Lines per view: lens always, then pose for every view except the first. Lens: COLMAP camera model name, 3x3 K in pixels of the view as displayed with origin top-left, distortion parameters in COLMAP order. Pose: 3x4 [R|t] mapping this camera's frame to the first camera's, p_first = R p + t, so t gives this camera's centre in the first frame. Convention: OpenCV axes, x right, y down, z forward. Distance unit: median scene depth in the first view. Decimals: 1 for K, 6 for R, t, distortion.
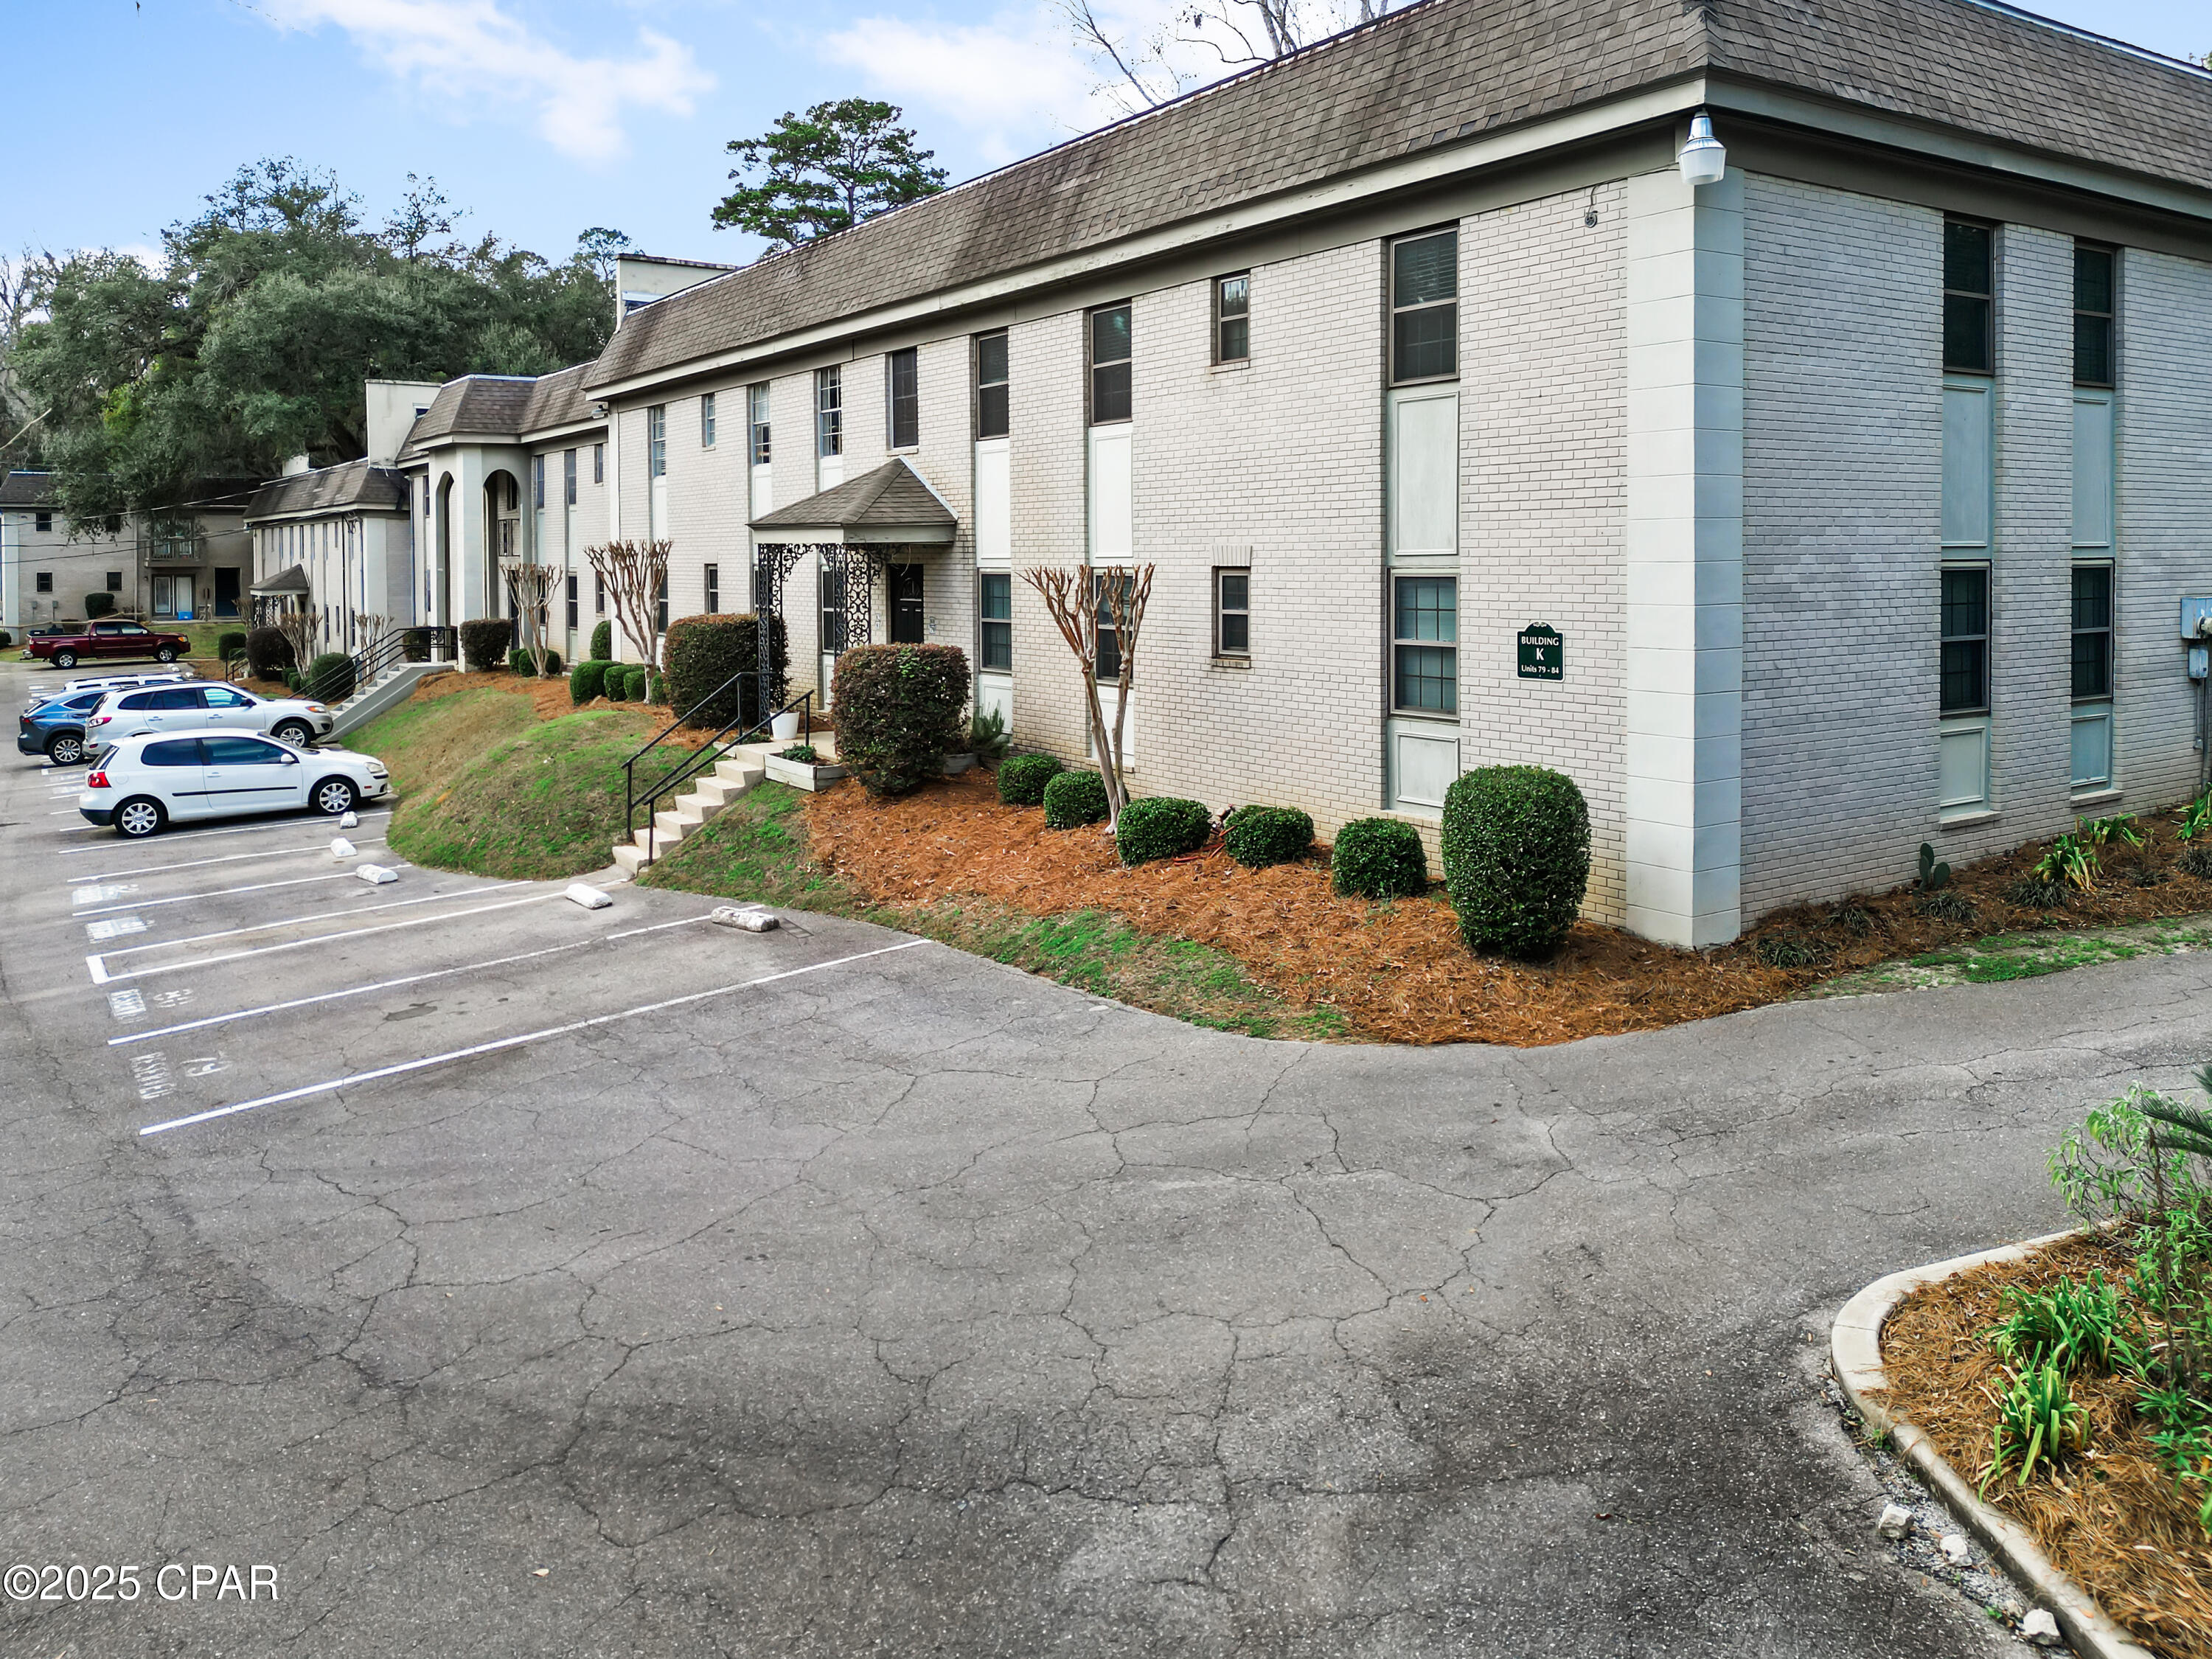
lens RADIAL K [[1578.8, 0, 1106.0], [0, 1578.8, 829.5], [0, 0, 1]] dist [0.079680, -0.073346]
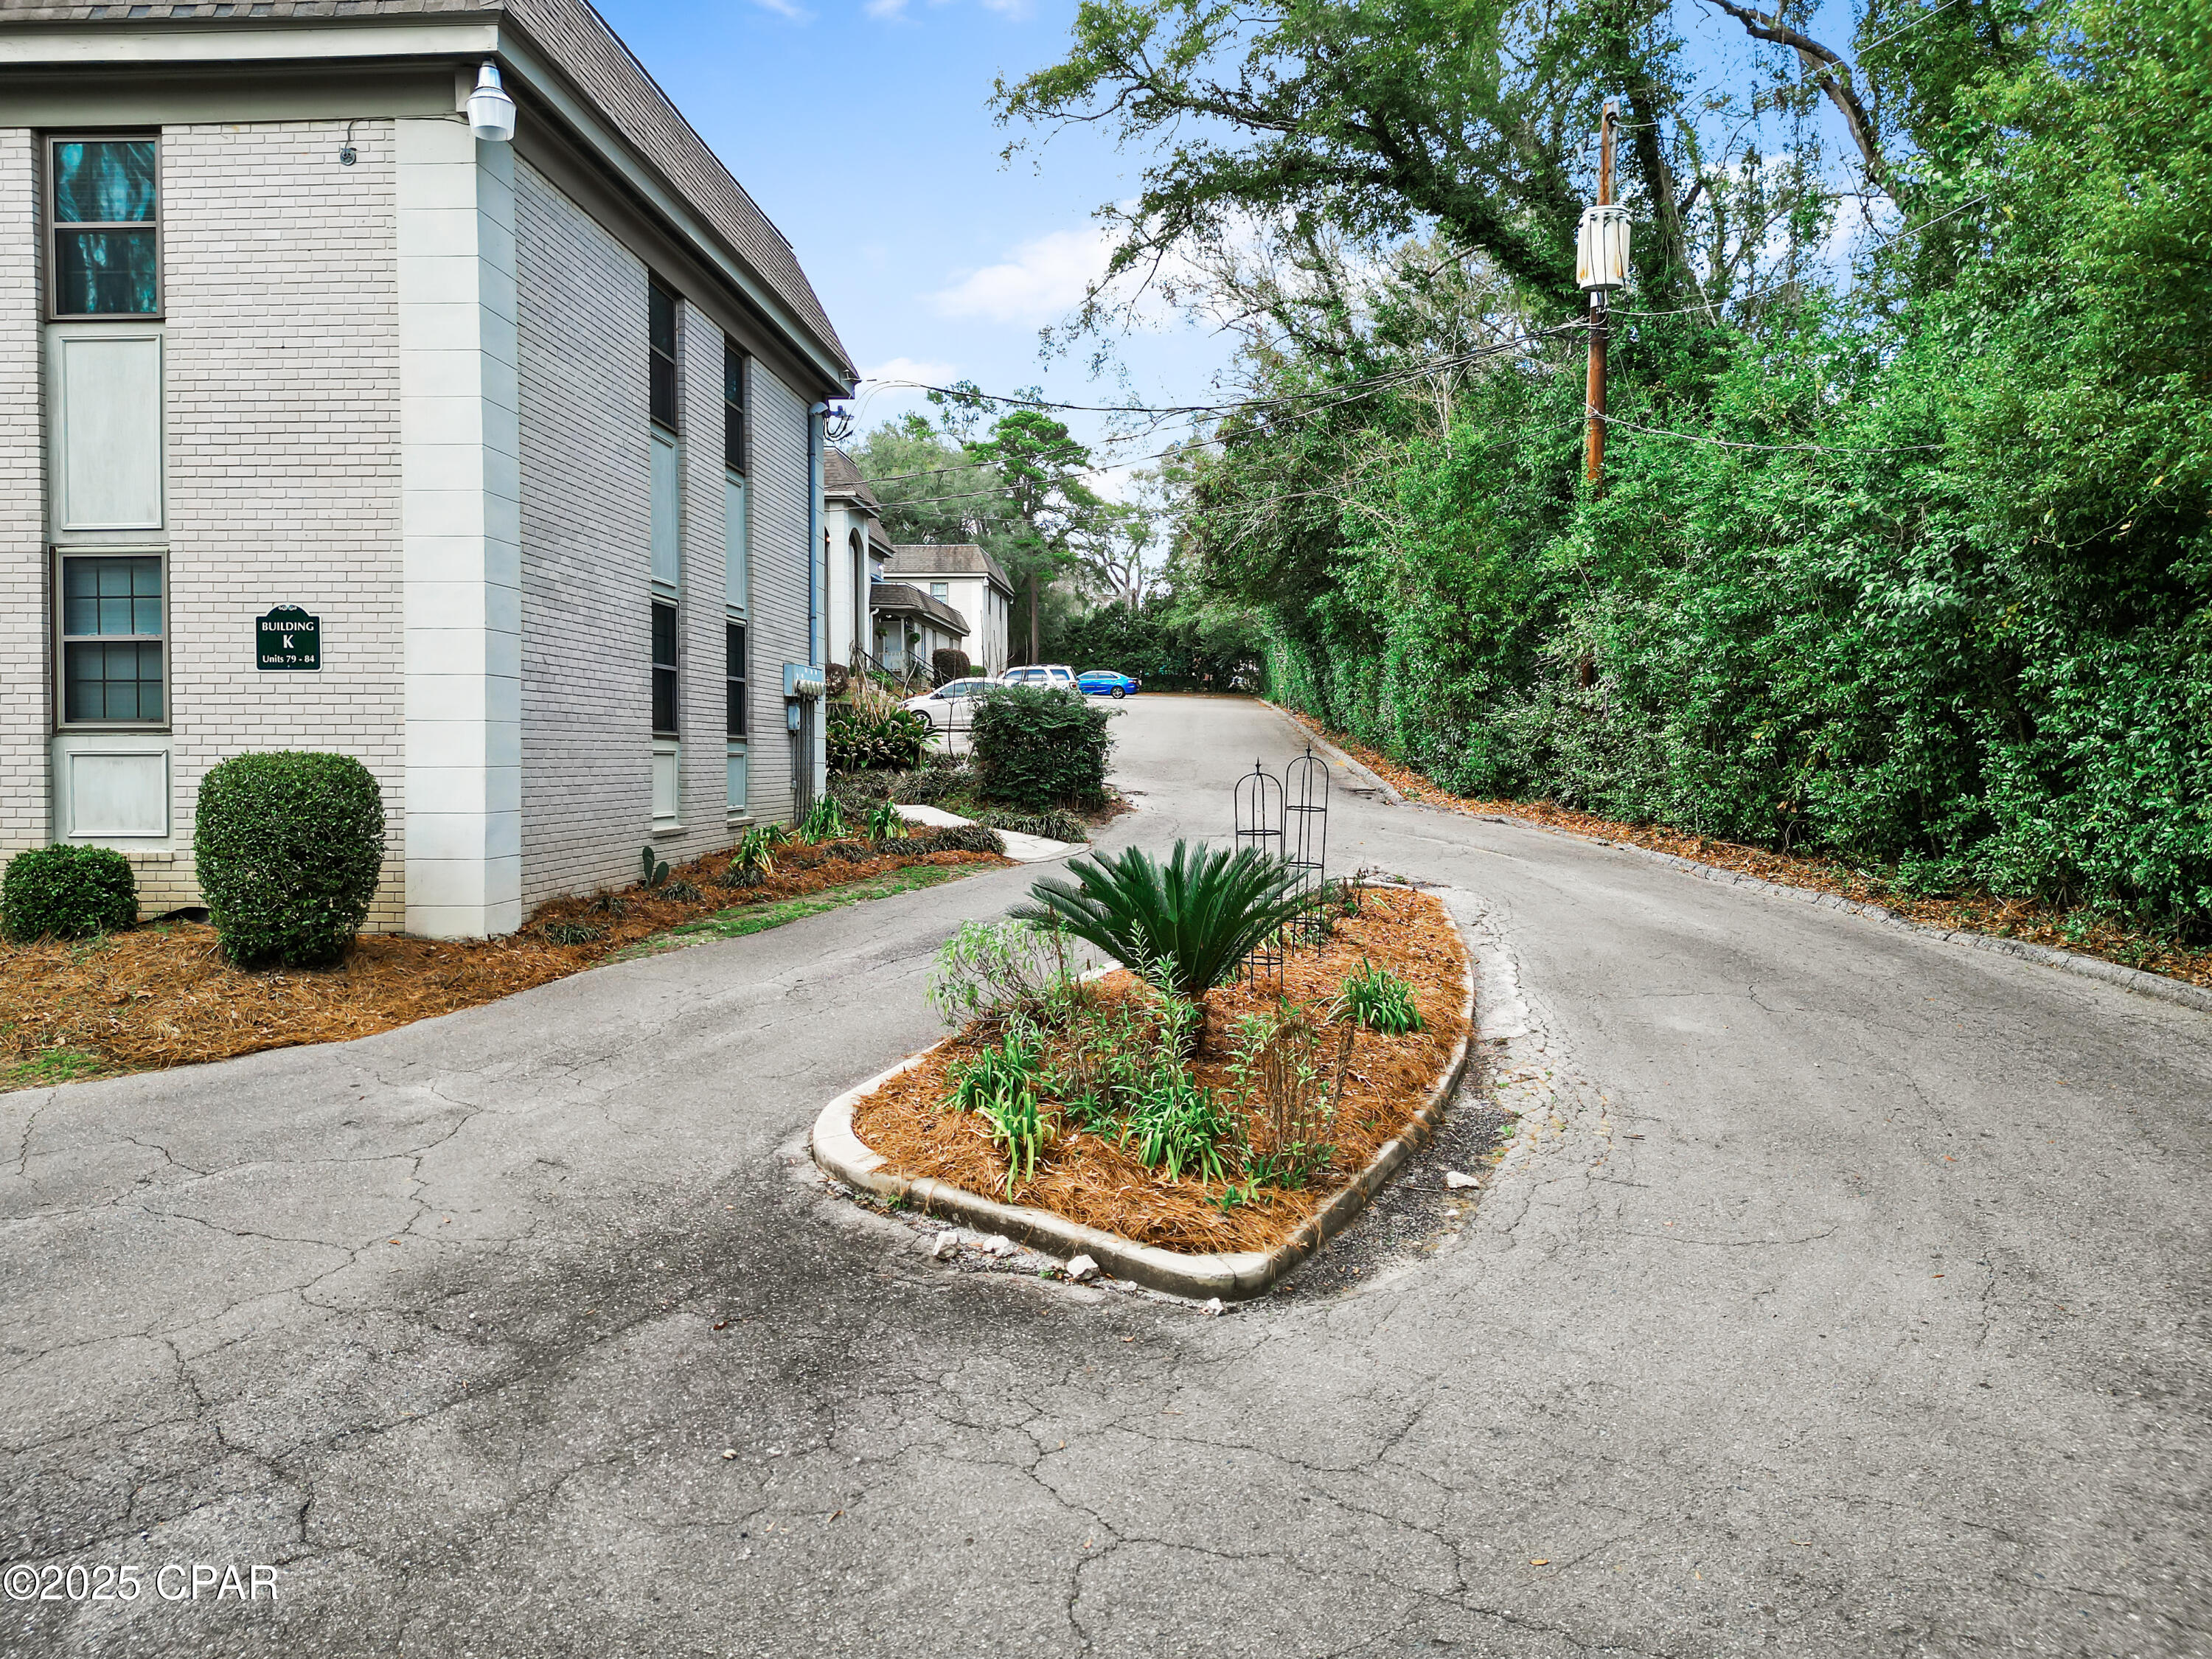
lens RADIAL K [[1434.5, 0, 1109.4], [0, 1434.5, 955.0], [0, 0, 1]] dist [0.007942, -0.010938]
pose [[0.619051, -0.078369, 0.781431, -0.108216], [0.084750, 0.995864, 0.032735, 0.091715], [-0.780764, 0.045961, 0.623133, 0.117372]]
